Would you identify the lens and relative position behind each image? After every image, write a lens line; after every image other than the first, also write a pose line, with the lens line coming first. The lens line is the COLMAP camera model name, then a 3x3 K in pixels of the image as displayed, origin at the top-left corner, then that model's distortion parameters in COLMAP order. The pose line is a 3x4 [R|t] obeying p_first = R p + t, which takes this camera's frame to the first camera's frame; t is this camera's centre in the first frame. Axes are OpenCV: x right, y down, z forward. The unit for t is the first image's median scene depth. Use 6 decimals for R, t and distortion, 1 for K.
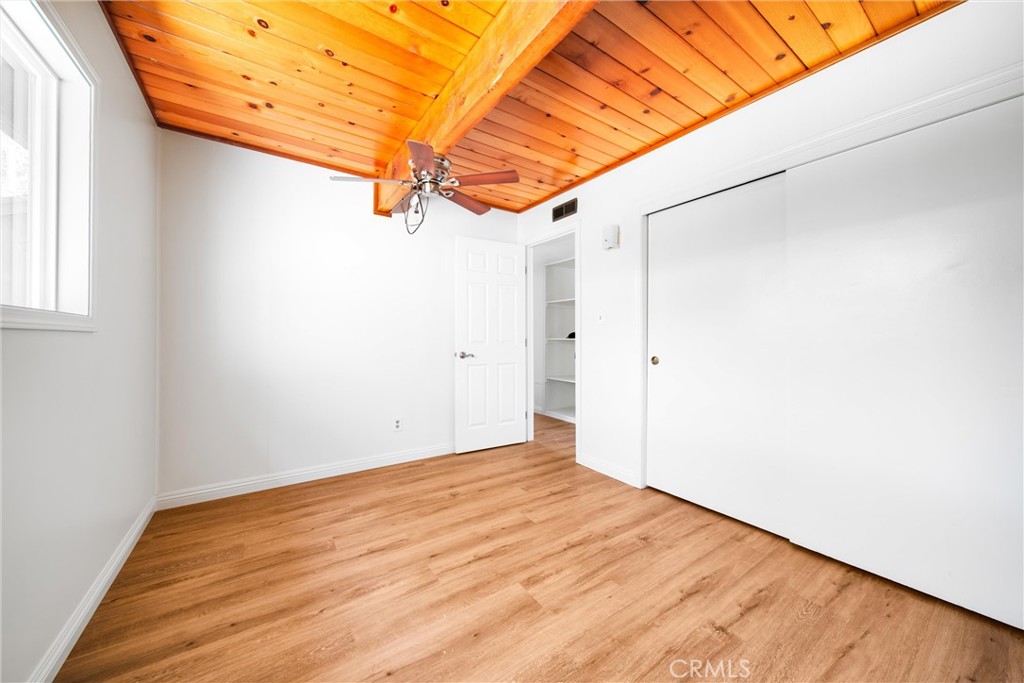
lens RADIAL K [[362.5, 0, 511.9], [0, 362.5, 338.1], [0, 0, 1]] dist [-0.001700, -0.000121]
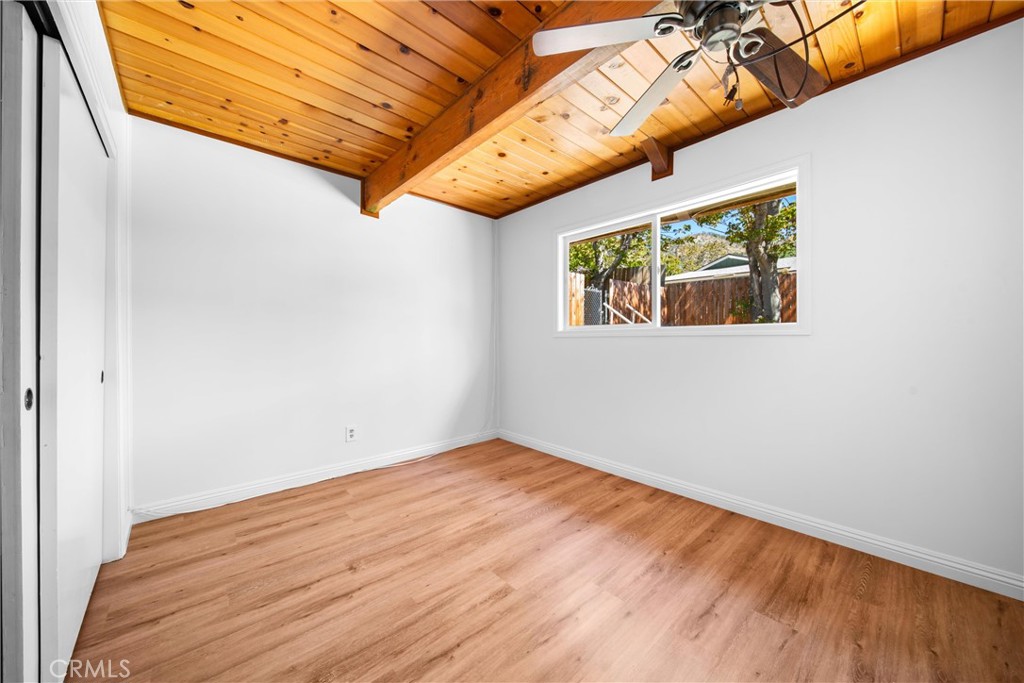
lens RADIAL K [[362.5, 0, 511.9], [0, 362.5, 338.9], [0, 0, 1]] dist [-0.001700, -0.000121]
pose [[-0.991234, 0.003341, -0.132079, 0.155984], [0.003486, 0.999994, -0.000867, -0.002210], [0.132076, -0.001319, -0.991239, 1.969449]]
